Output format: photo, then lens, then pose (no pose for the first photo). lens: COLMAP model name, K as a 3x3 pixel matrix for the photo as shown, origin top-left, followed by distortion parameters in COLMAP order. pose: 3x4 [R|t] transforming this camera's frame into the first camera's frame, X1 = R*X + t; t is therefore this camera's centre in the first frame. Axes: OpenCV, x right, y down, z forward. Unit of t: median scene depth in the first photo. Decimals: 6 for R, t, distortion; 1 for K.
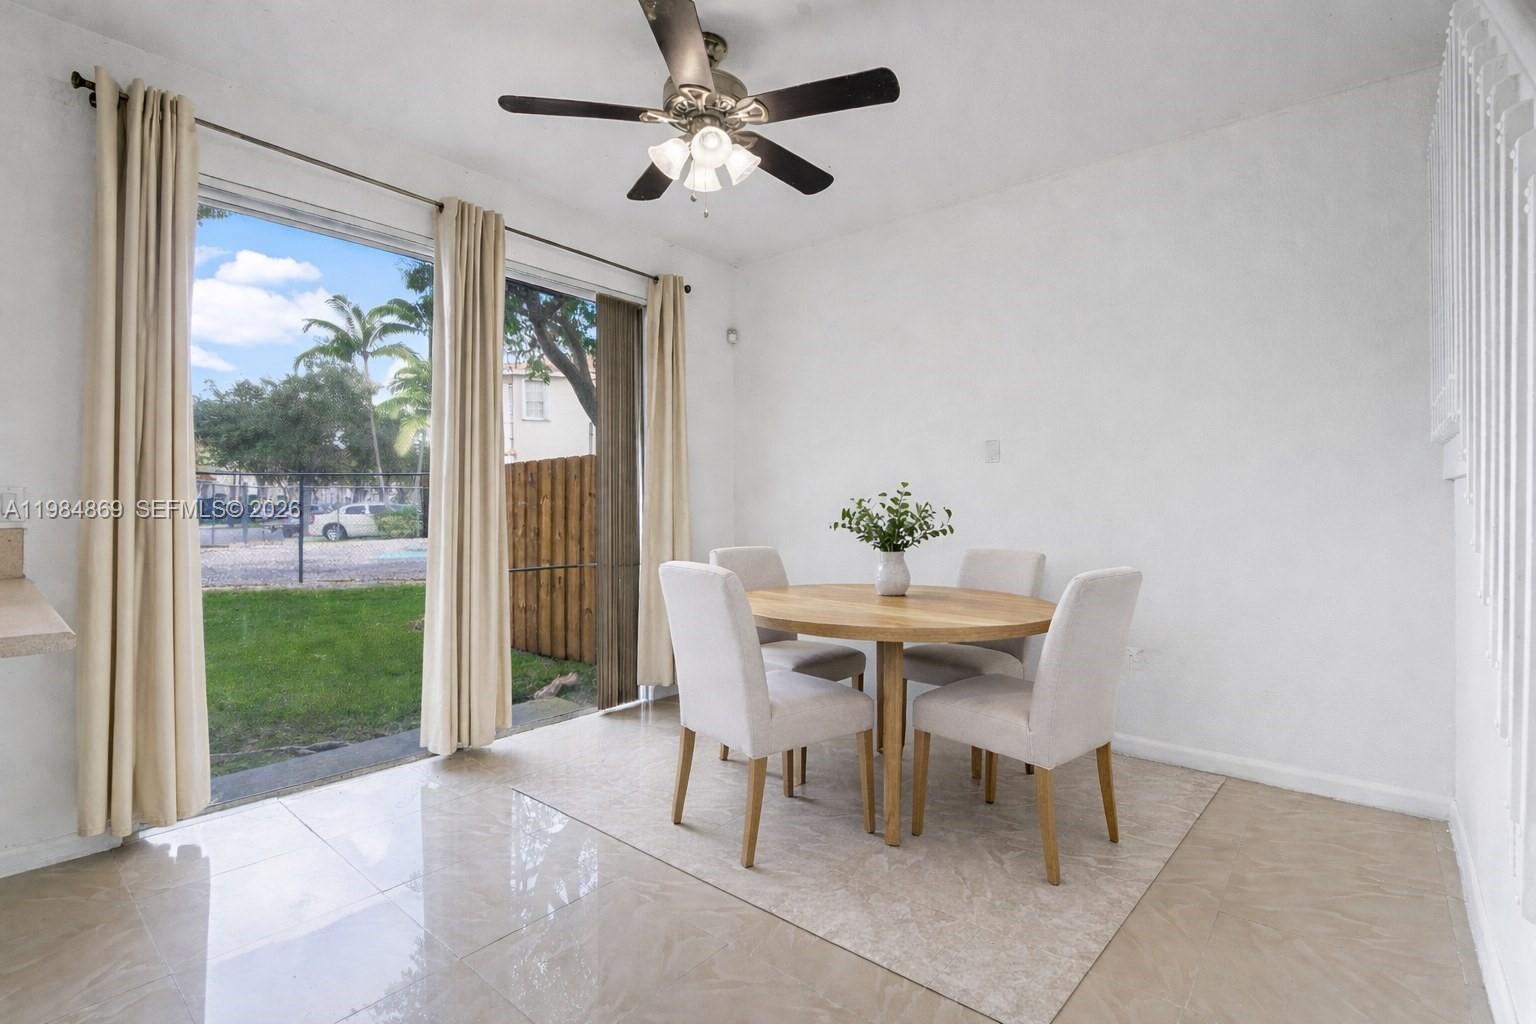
lens RADIAL K [[652.5, 0, 768.0], [0, 652.5, 512.0], [0, 0, 1]] dist [0.014931, 0.000146]
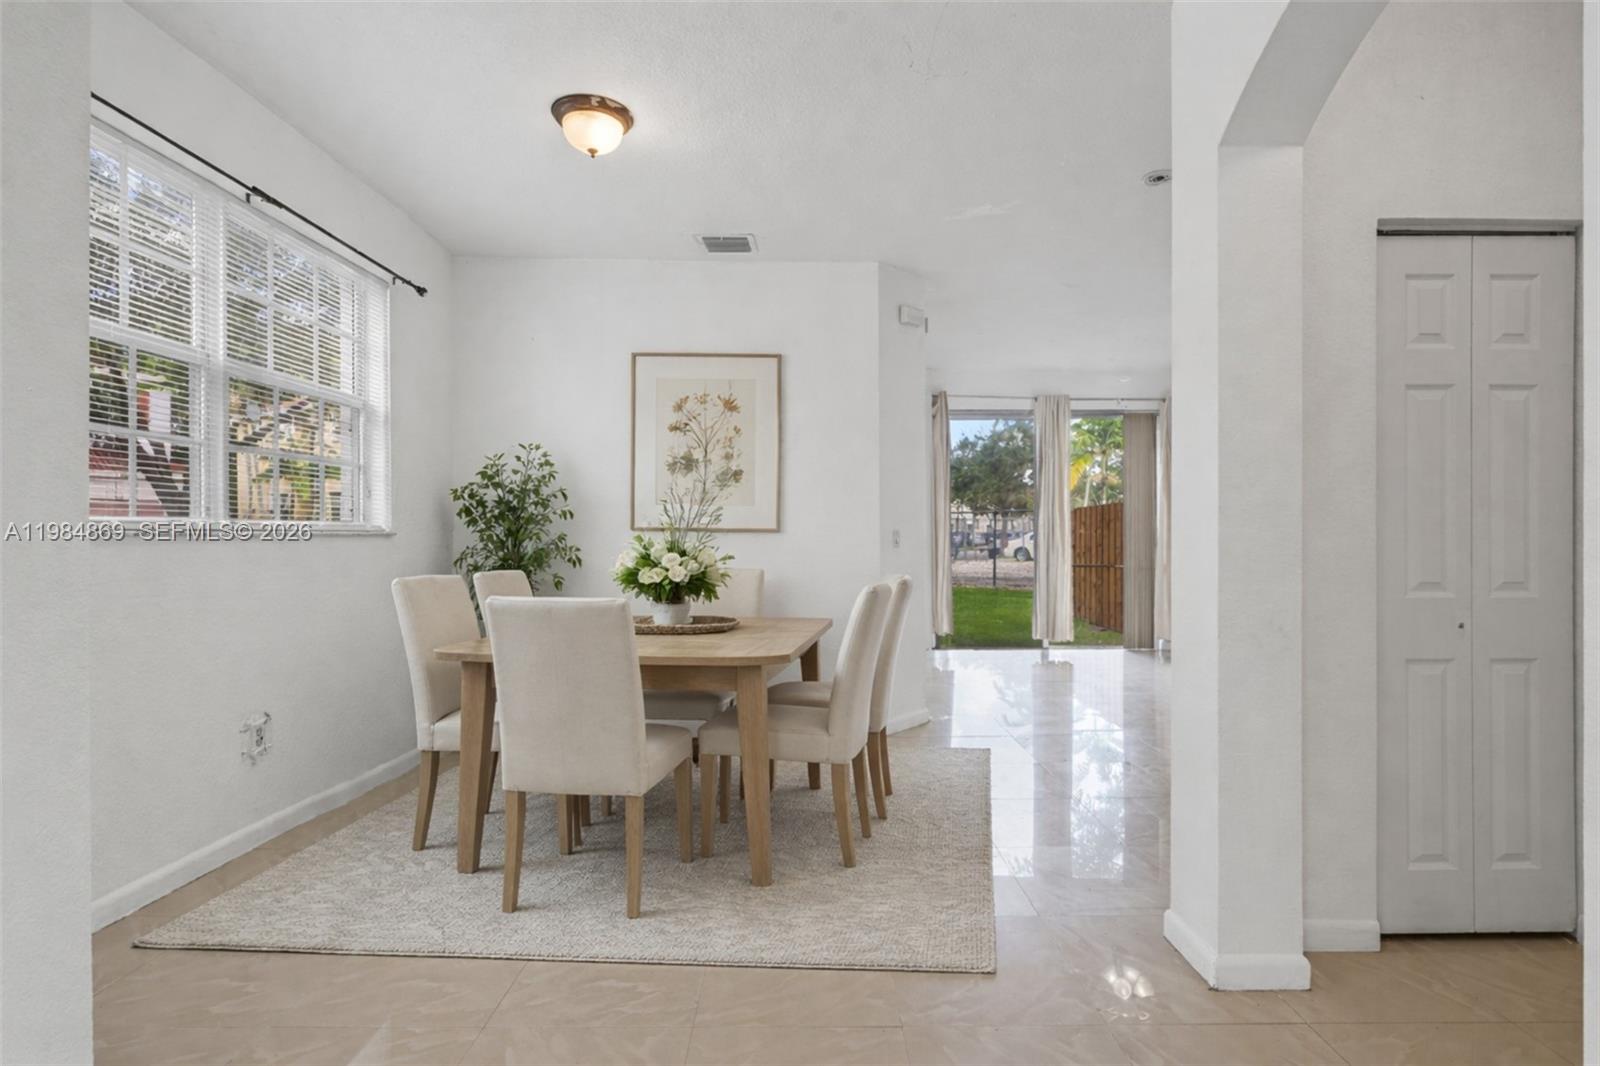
lens RADIAL K [[725.6, 0, 779.1], [0, 725.6, 531.6], [0, 0, 1]] dist [-0.000501, 0.000657]
pose [[0.604301, -0.004804, -0.796741, 0.139786], [-0.003610, 0.999955, -0.008768, 0.000999], [0.796748, 0.008175, 0.604257, -0.175681]]
